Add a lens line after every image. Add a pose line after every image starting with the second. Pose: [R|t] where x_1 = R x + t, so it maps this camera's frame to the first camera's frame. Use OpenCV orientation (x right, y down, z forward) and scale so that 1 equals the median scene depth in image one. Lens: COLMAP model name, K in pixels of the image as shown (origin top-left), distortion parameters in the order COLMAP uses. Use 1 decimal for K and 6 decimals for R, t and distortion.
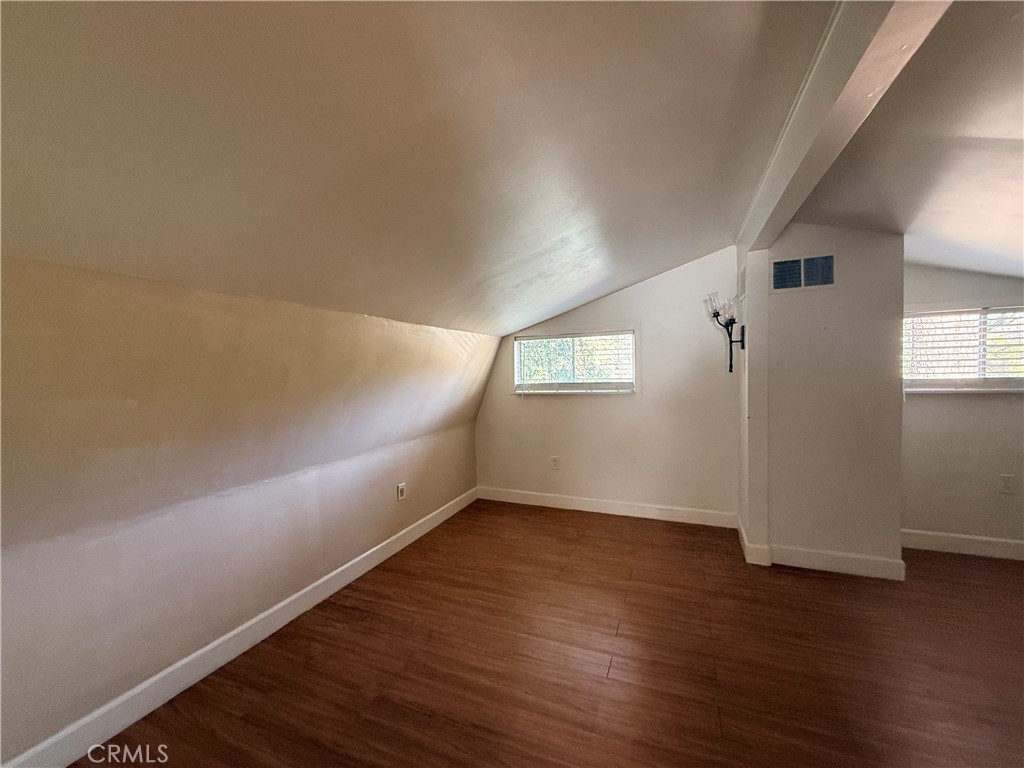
lens RADIAL K [[401.5, 0, 516.7], [0, 401.5, 390.5], [0, 0, 1]] dist [-0.000305, 0.000051]
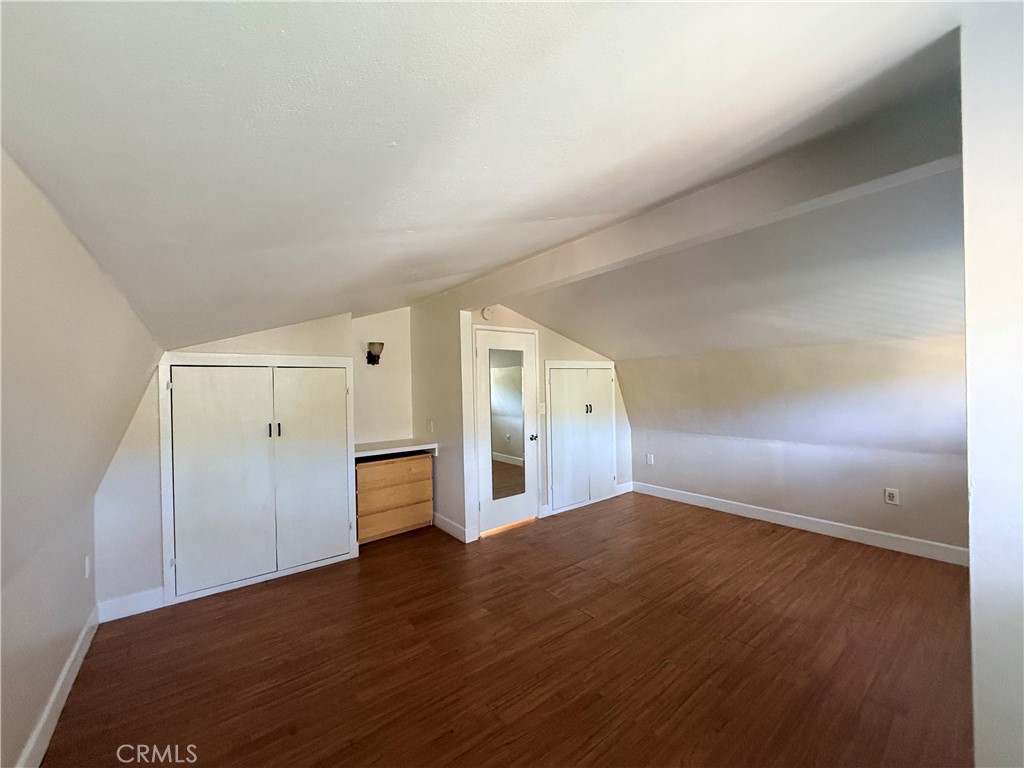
lens RADIAL K [[401.5, 0, 518.5], [0, 401.5, 386.2], [0, 0, 1]] dist [-0.000305, 0.000051]
pose [[-0.495596, 0.028866, -0.868074, 1.240991], [-0.010387, 0.999179, 0.039156, -0.075287], [0.868491, 0.028422, -0.494889, 0.750674]]
